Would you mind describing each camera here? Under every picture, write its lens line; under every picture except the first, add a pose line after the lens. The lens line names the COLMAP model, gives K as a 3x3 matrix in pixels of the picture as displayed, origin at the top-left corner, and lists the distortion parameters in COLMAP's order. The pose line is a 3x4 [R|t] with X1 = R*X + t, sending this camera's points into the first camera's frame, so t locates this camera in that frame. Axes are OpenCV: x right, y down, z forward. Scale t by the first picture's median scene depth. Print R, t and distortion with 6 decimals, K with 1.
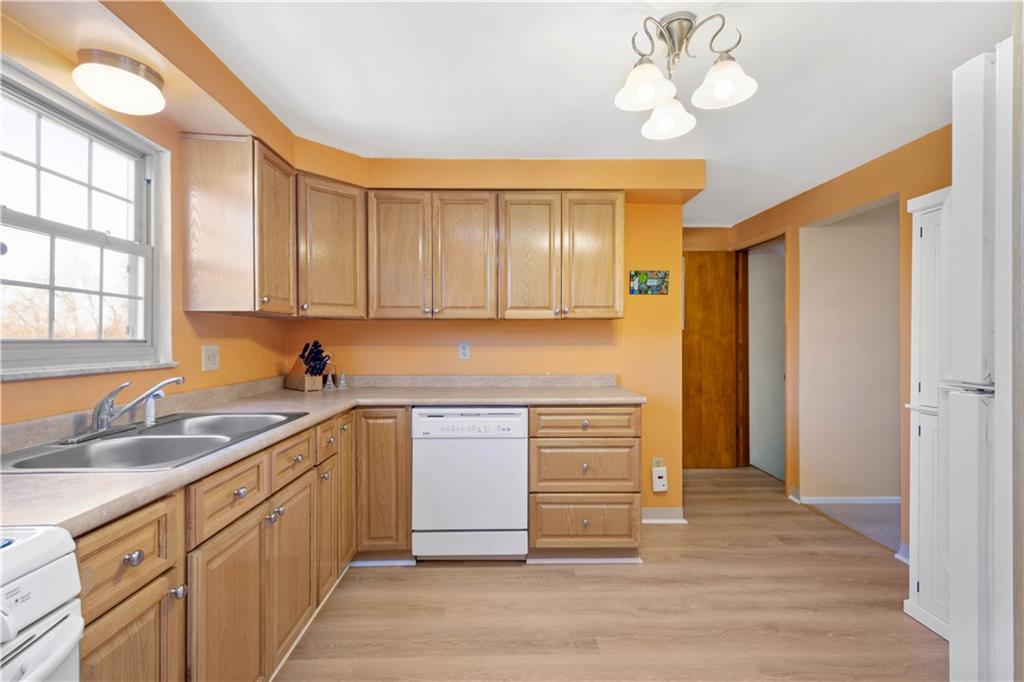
lens RADIAL K [[446.7, 0, 512.0], [0, 446.7, 341.0], [0, 0, 1]] dist [0.002461, -0.000005]
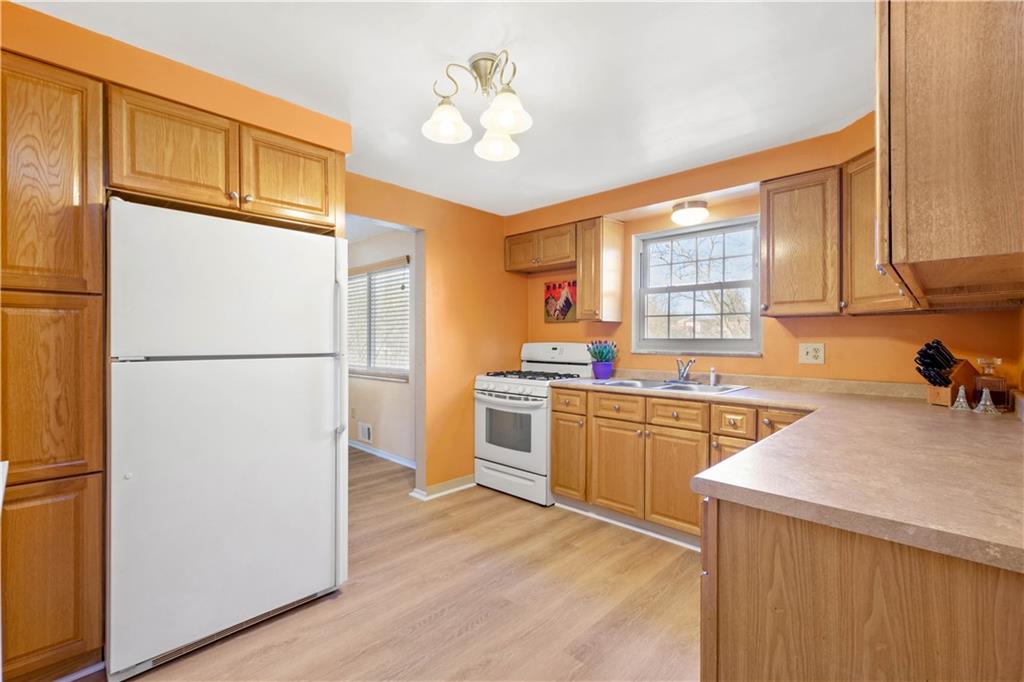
lens RADIAL K [[454.8, 0, 516.8], [0, 454.8, 336.5], [0, 0, 1]] dist [0.001355, 0.000132]
pose [[-0.704419, -0.001167, -0.709784, 0.828812], [-0.000157, 0.999999, -0.001488, -0.007677], [0.709785, -0.000937, -0.704418, 1.367721]]
